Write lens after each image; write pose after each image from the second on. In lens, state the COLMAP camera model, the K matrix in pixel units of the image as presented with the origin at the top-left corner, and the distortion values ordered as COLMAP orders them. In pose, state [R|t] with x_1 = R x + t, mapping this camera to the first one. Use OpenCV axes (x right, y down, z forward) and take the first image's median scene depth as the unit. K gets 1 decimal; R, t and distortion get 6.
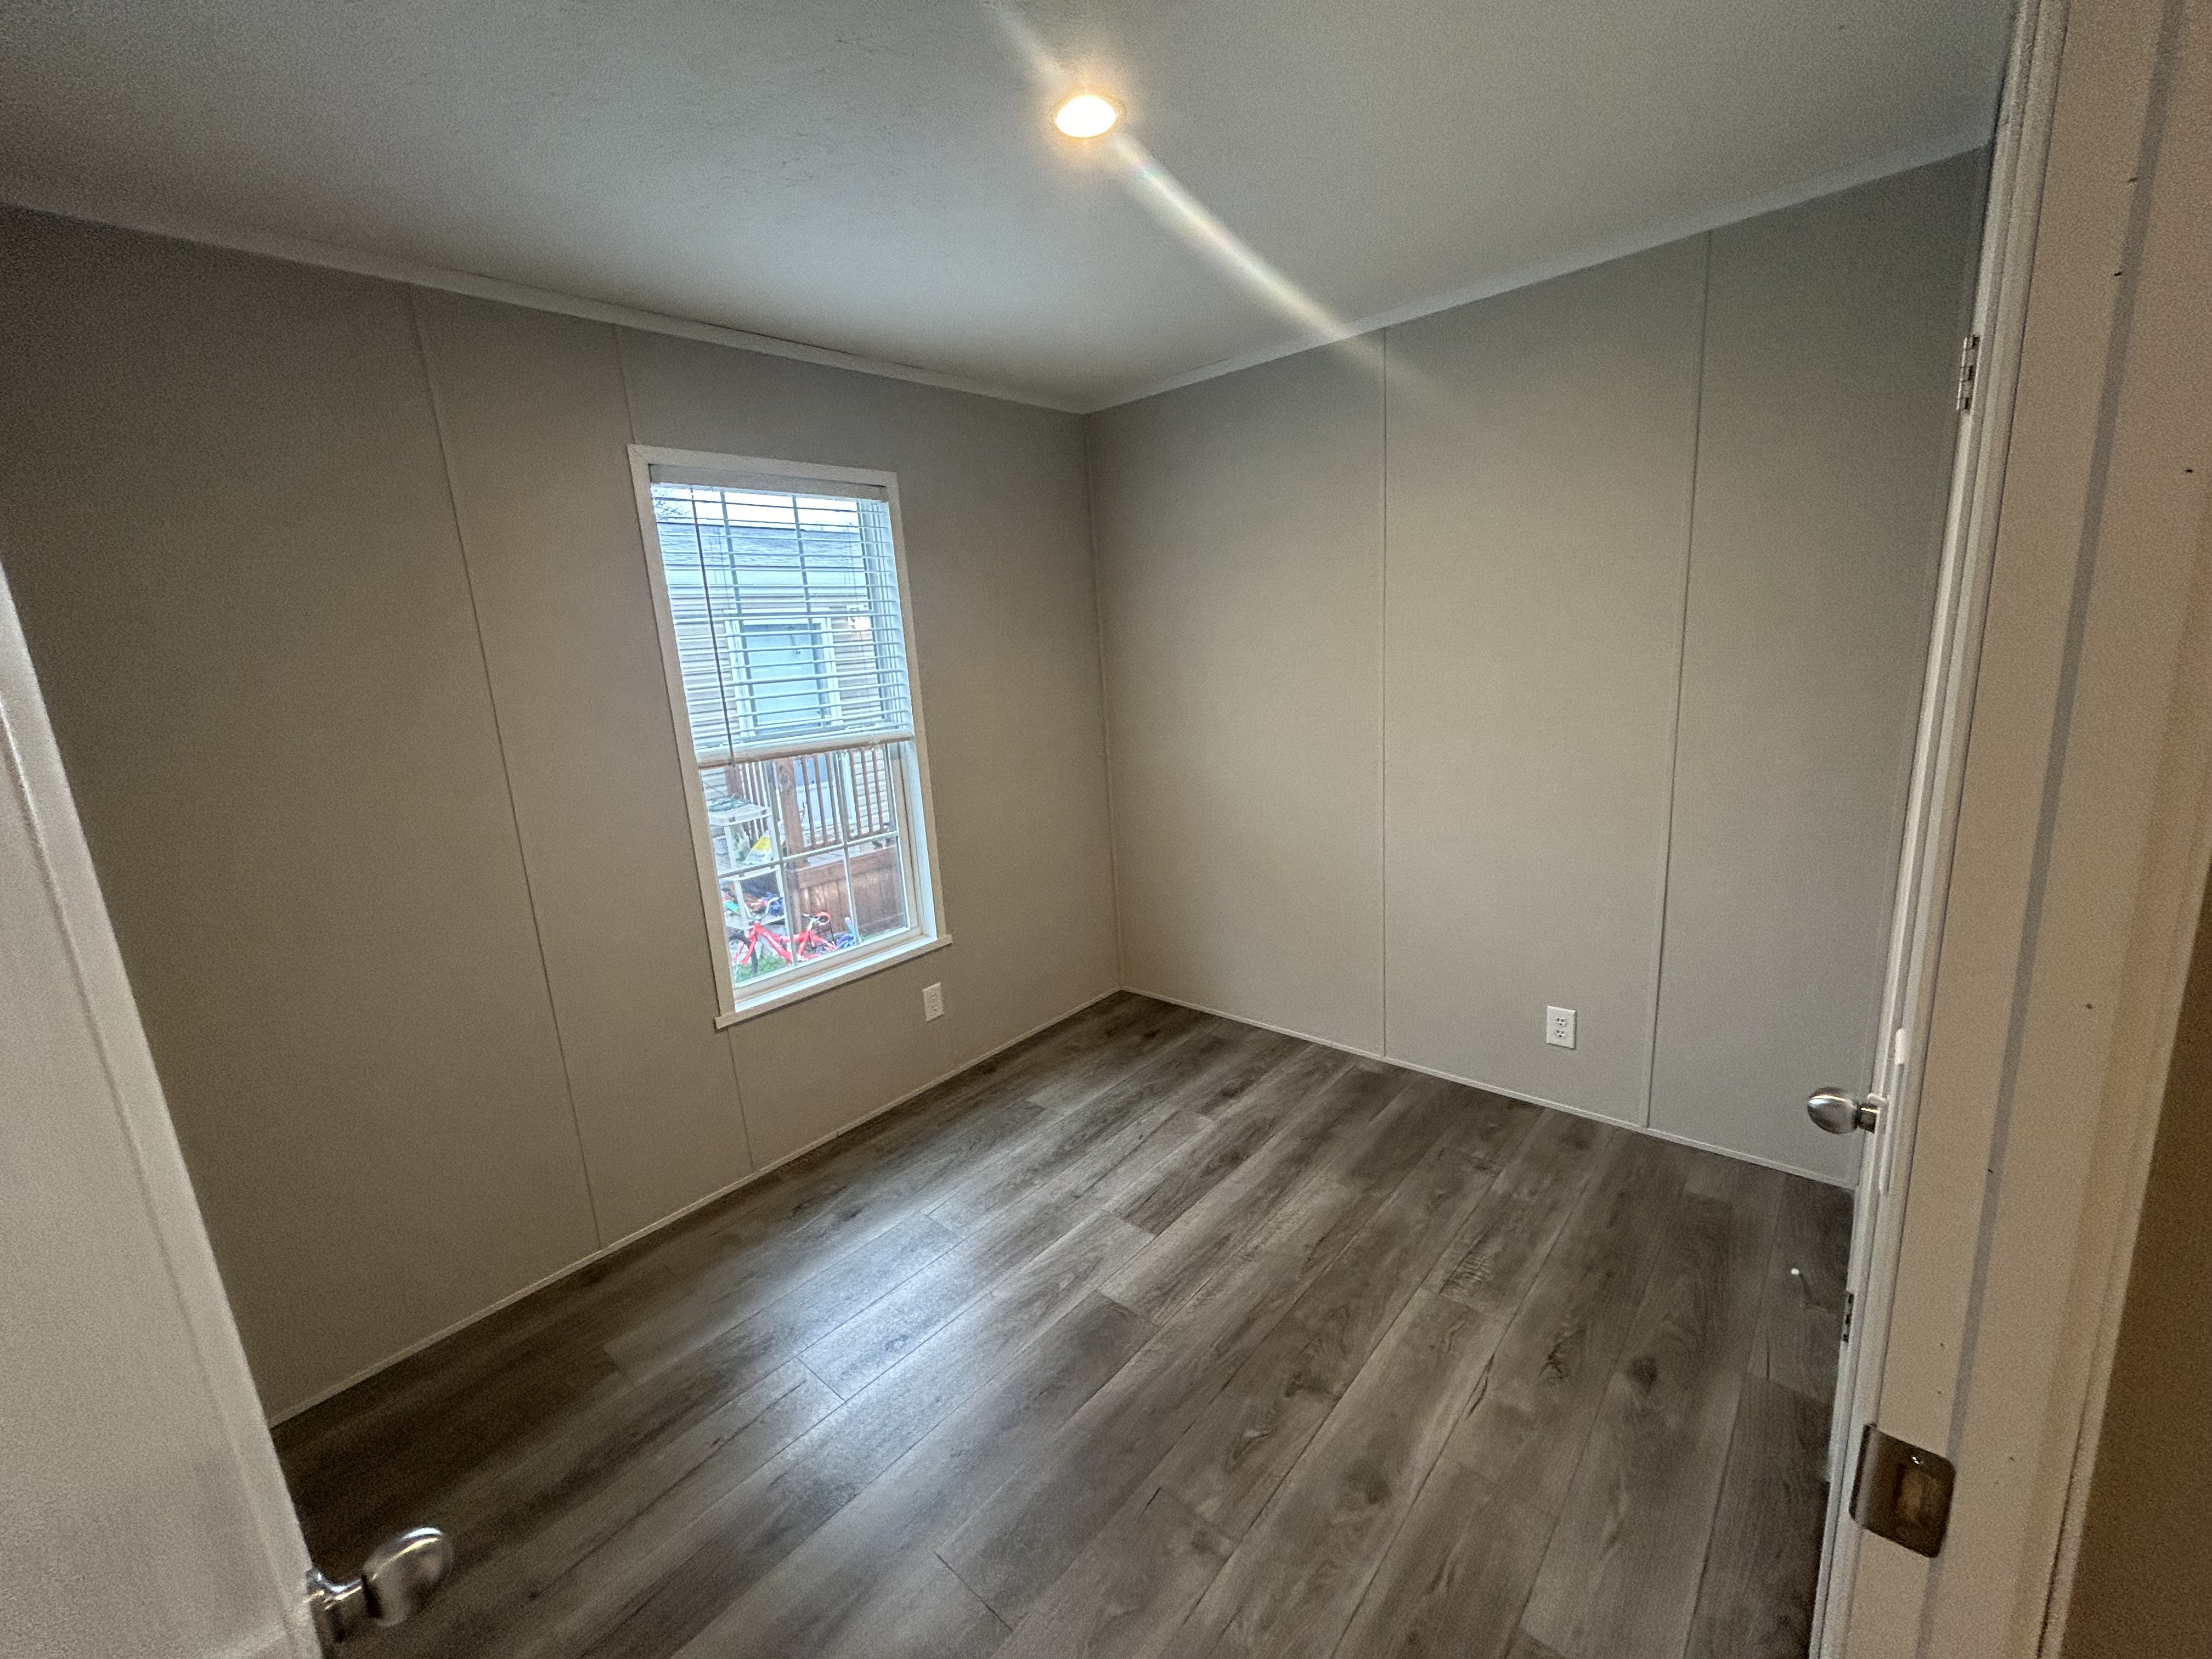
lens RADIAL K [[884.1, 0, 1104.6], [0, 884.1, 823.7], [0, 0, 1]] dist [-0.003157, 0.000218]
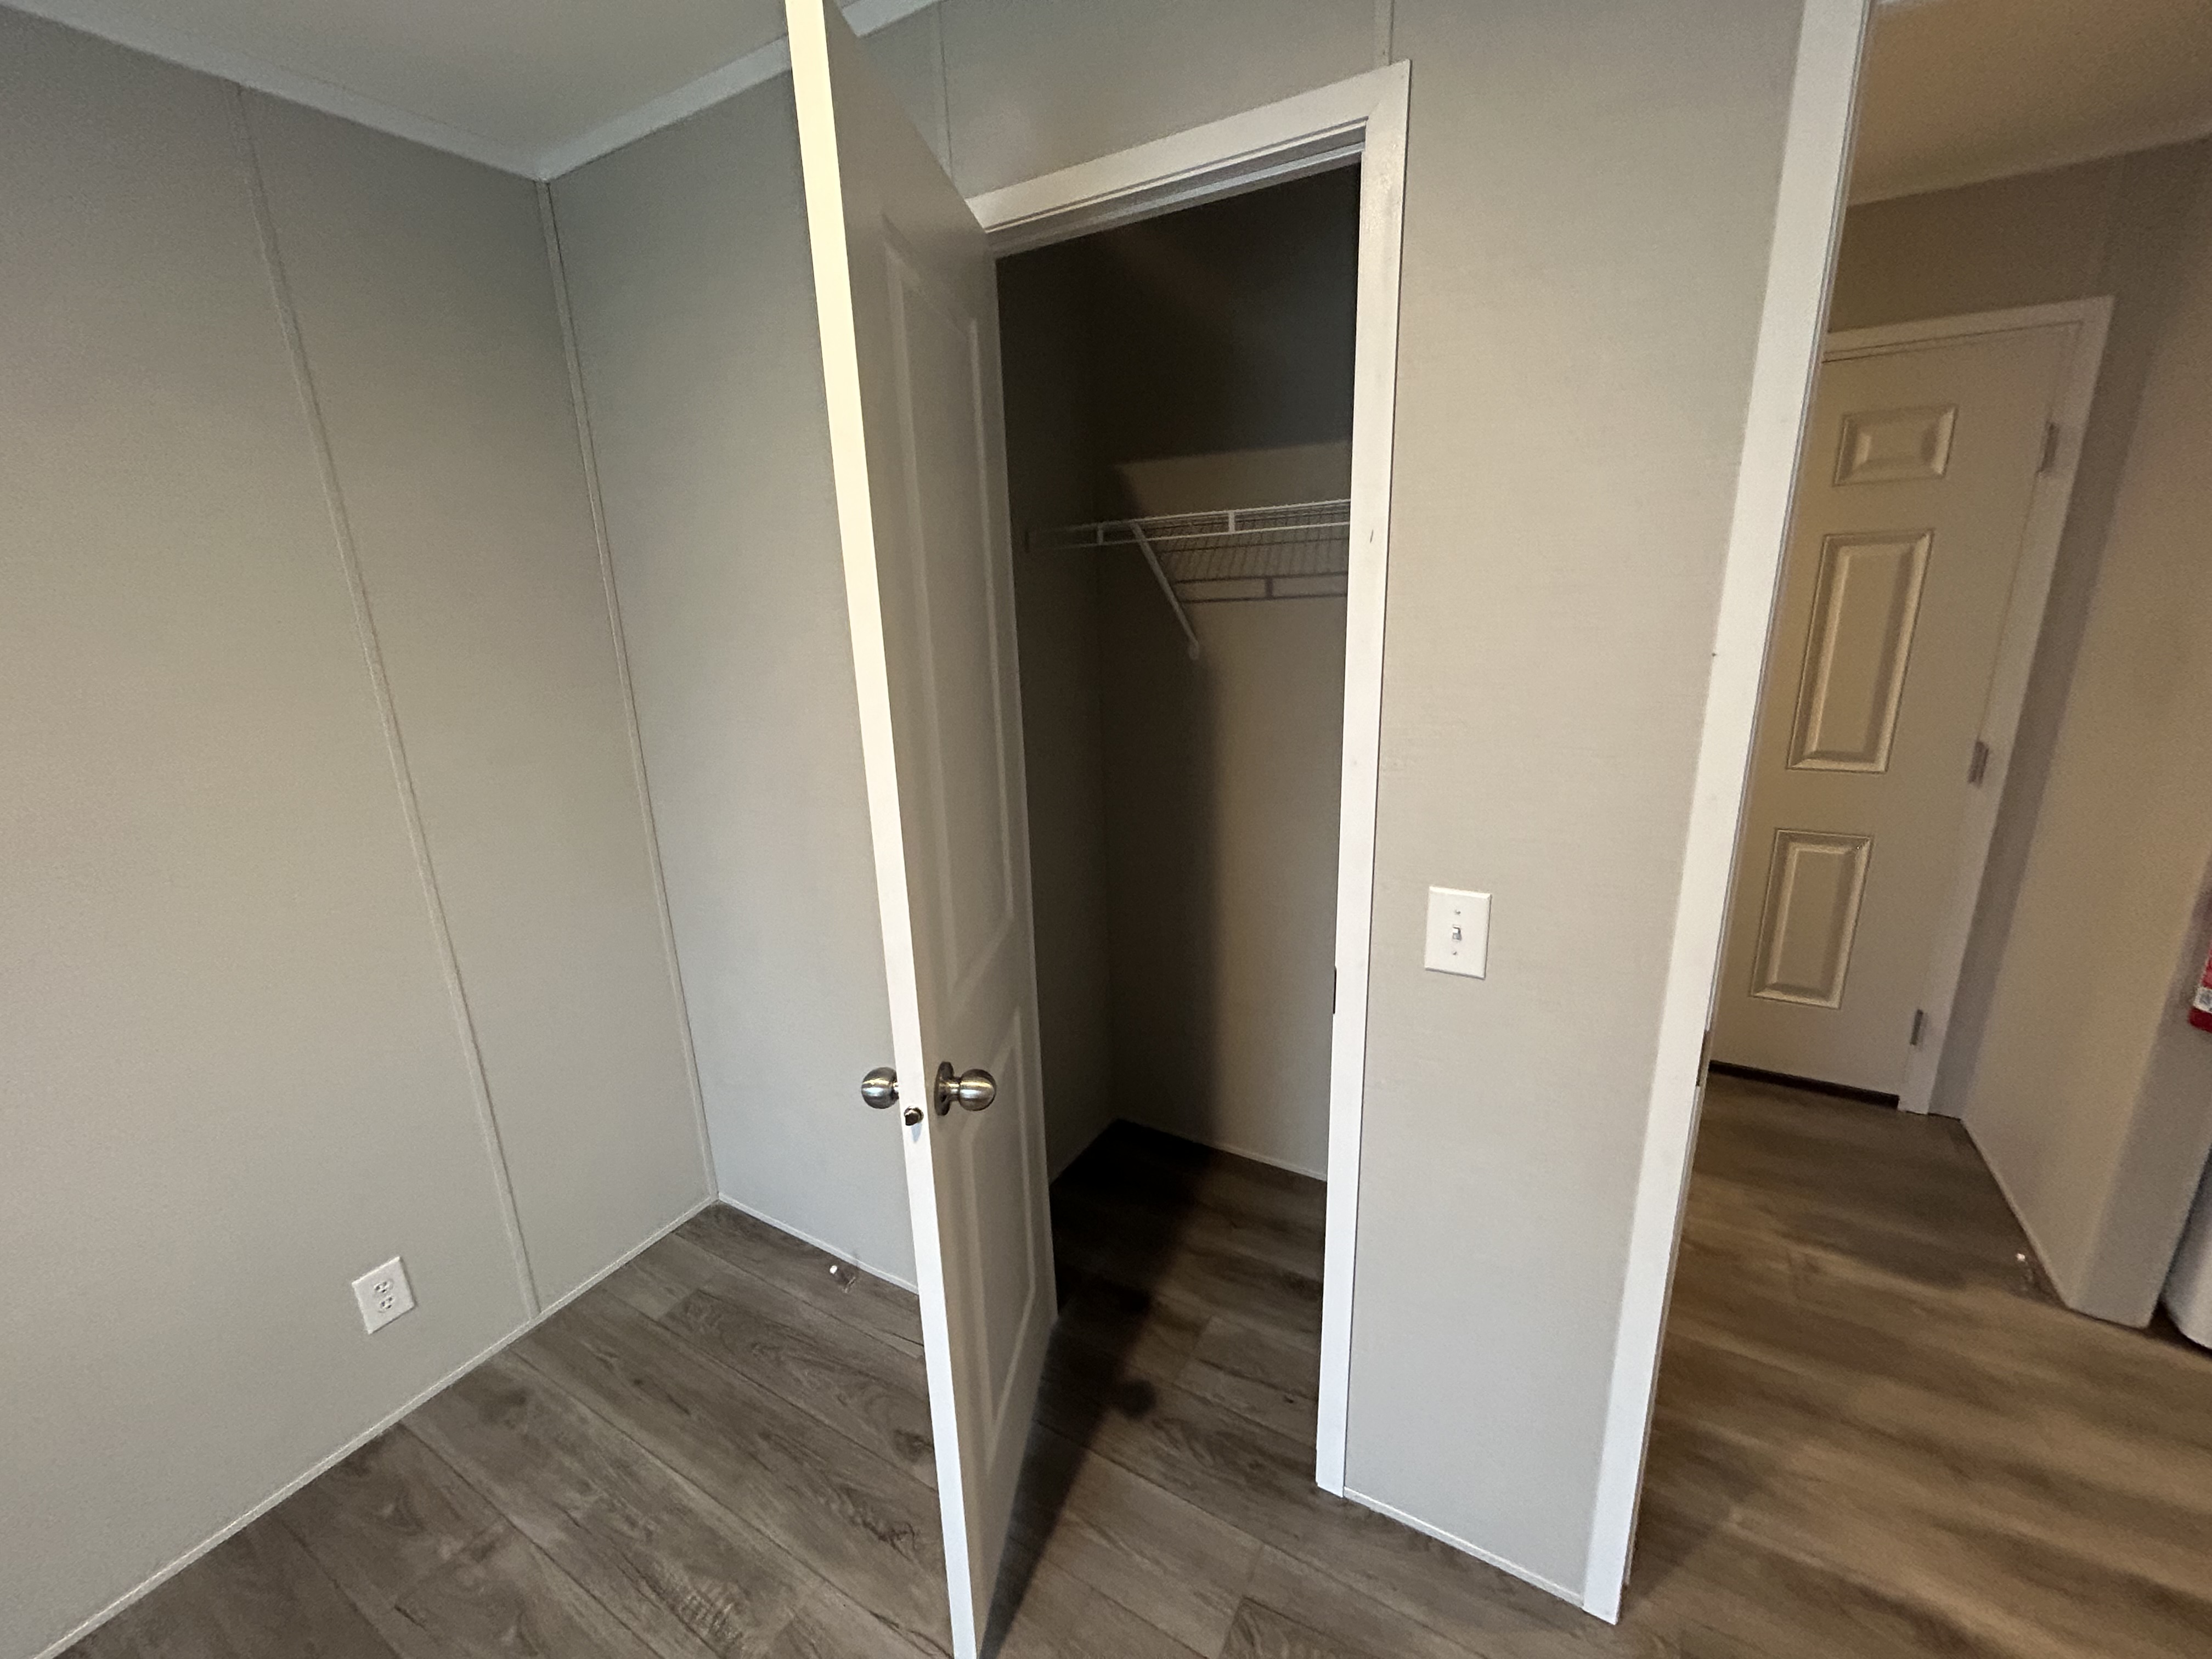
lens RADIAL K [[884.1, 0, 1099.1], [0, 884.1, 820.3], [0, 0, 1]] dist [-0.003157, 0.000218]
pose [[-0.193396, -0.179475, 0.964566, -0.162100], [0.248571, 0.942087, 0.225131, -0.126484], [-0.949110, 0.283303, -0.137584, 0.573931]]
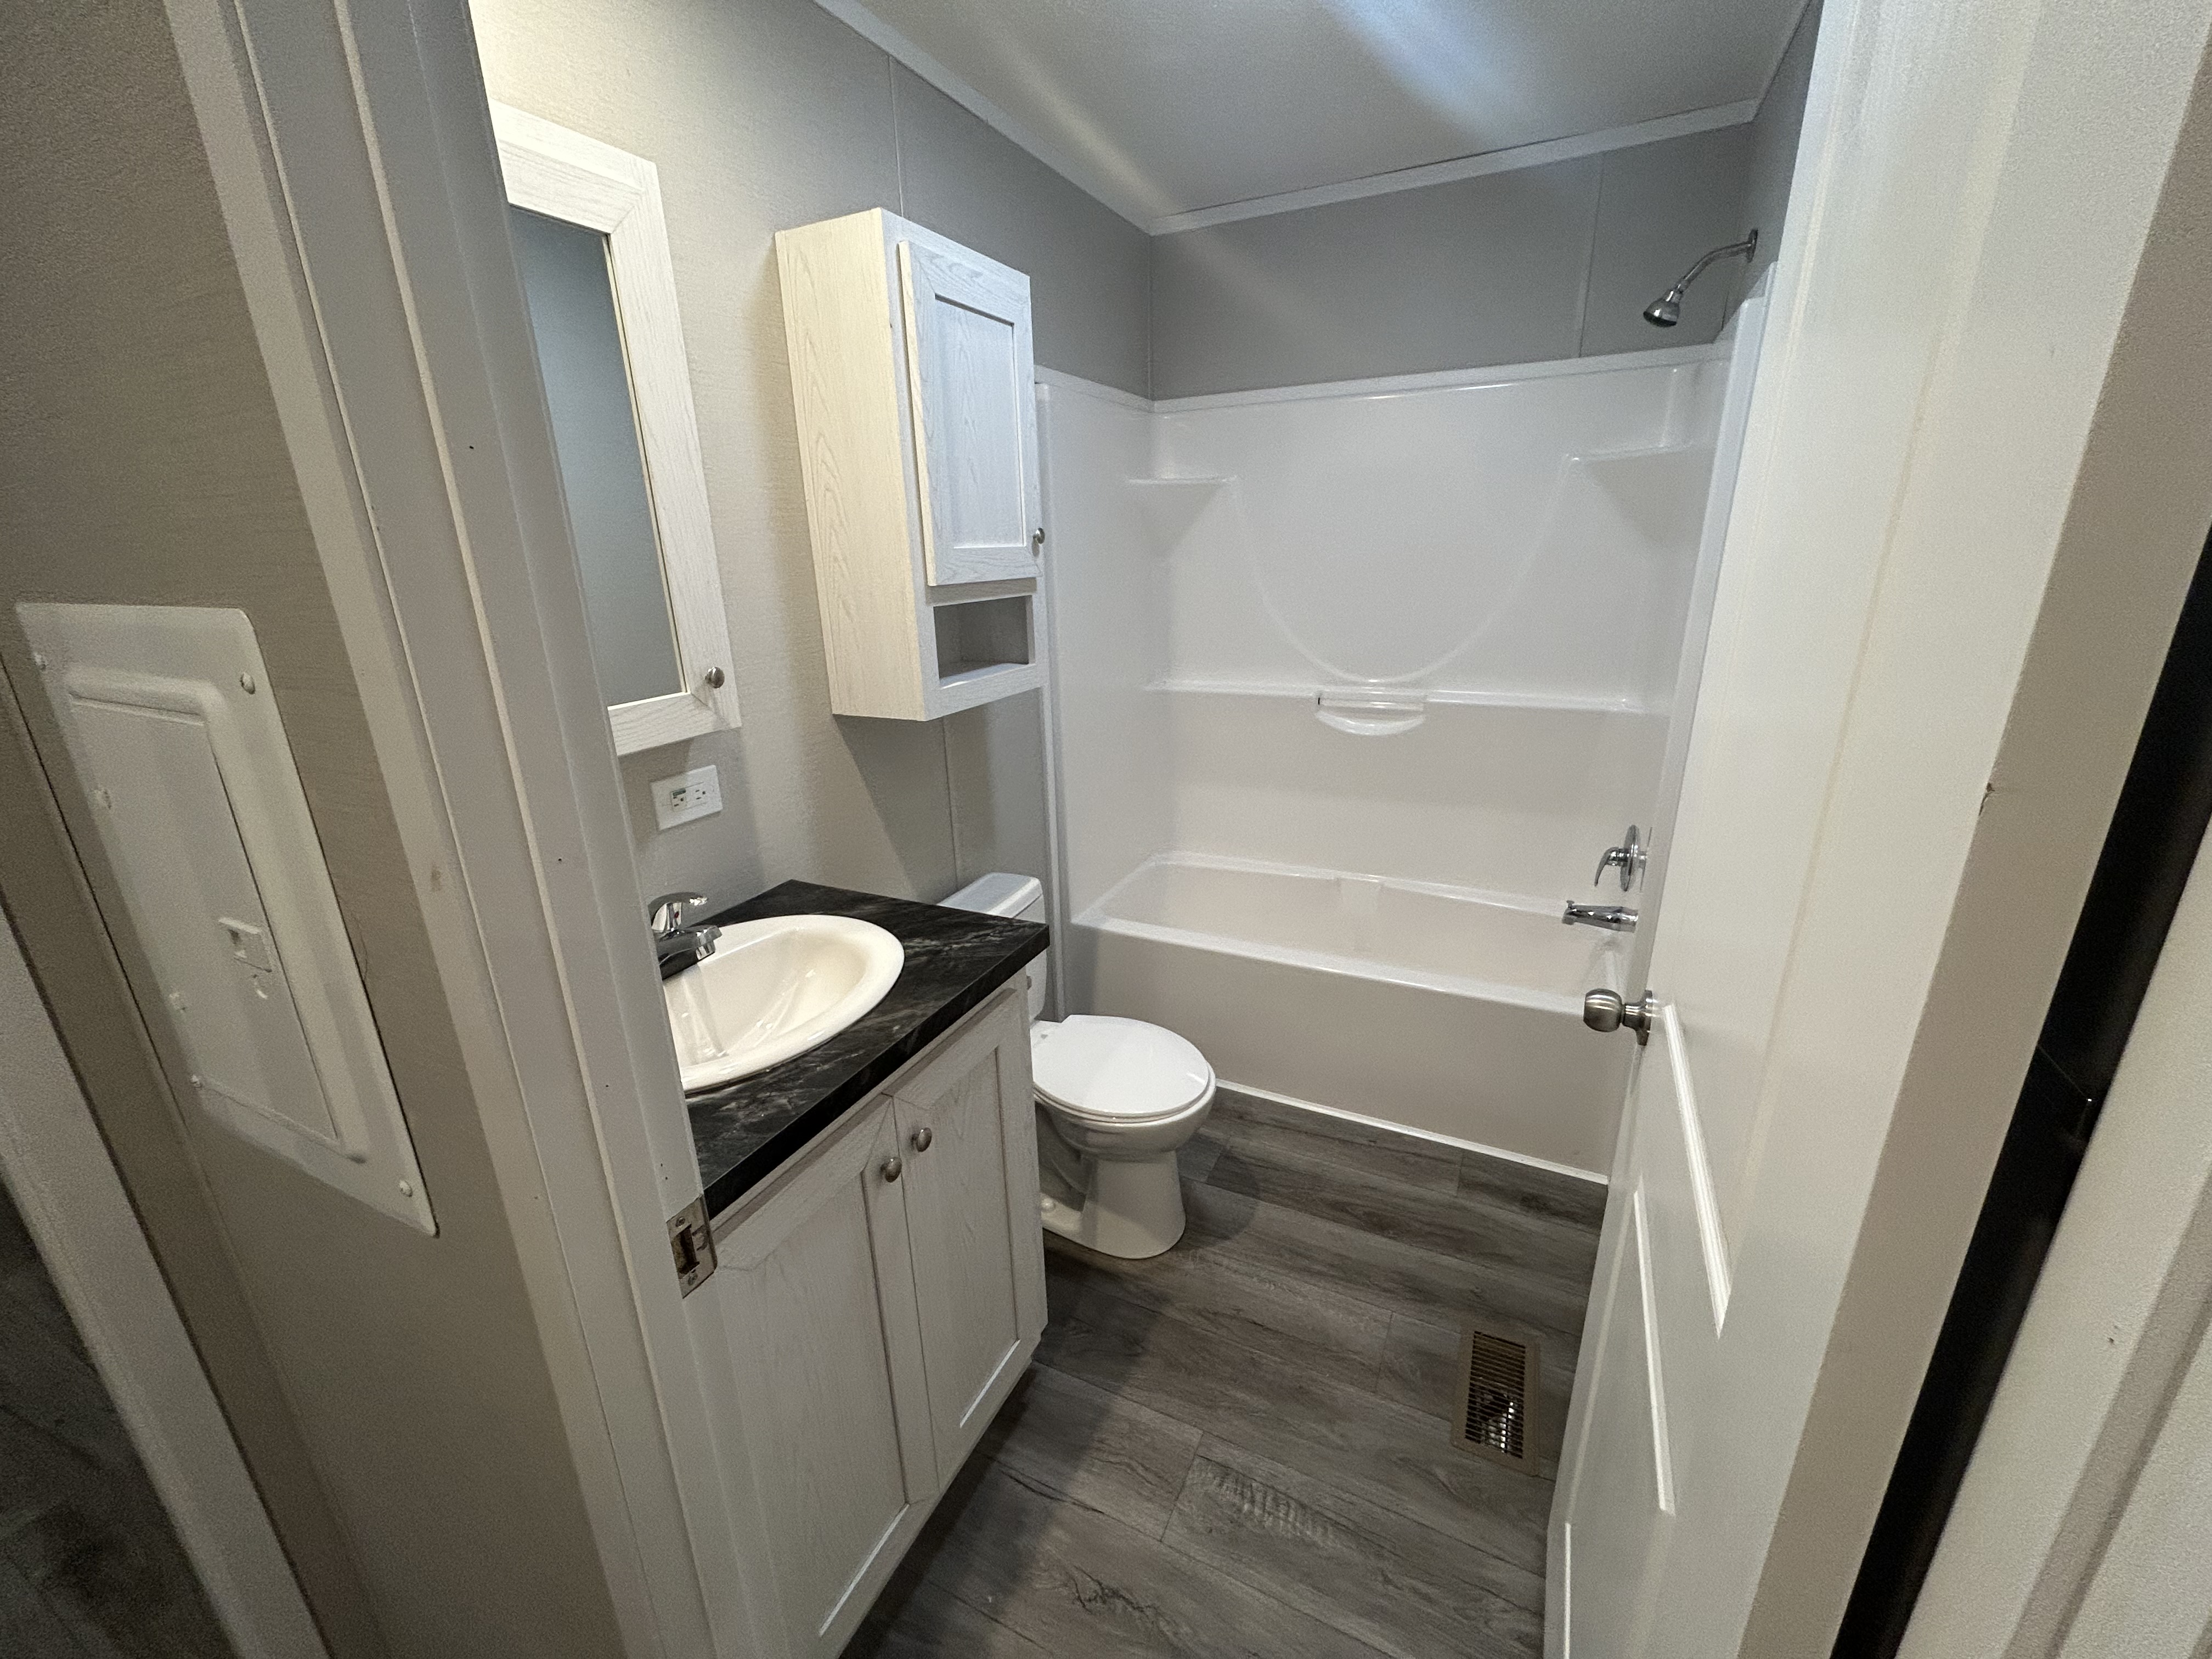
lens RADIAL K [[884.1, 0, 1104.2], [0, 884.1, 825.7], [0, 0, 1]] dist [-0.003157, 0.000218]
pose [[0.267015, 0.349578, -0.898052, 0.731864], [-0.184981, 0.933150, 0.308241, -0.158035], [0.945772, 0.083818, 0.313831, 0.559296]]
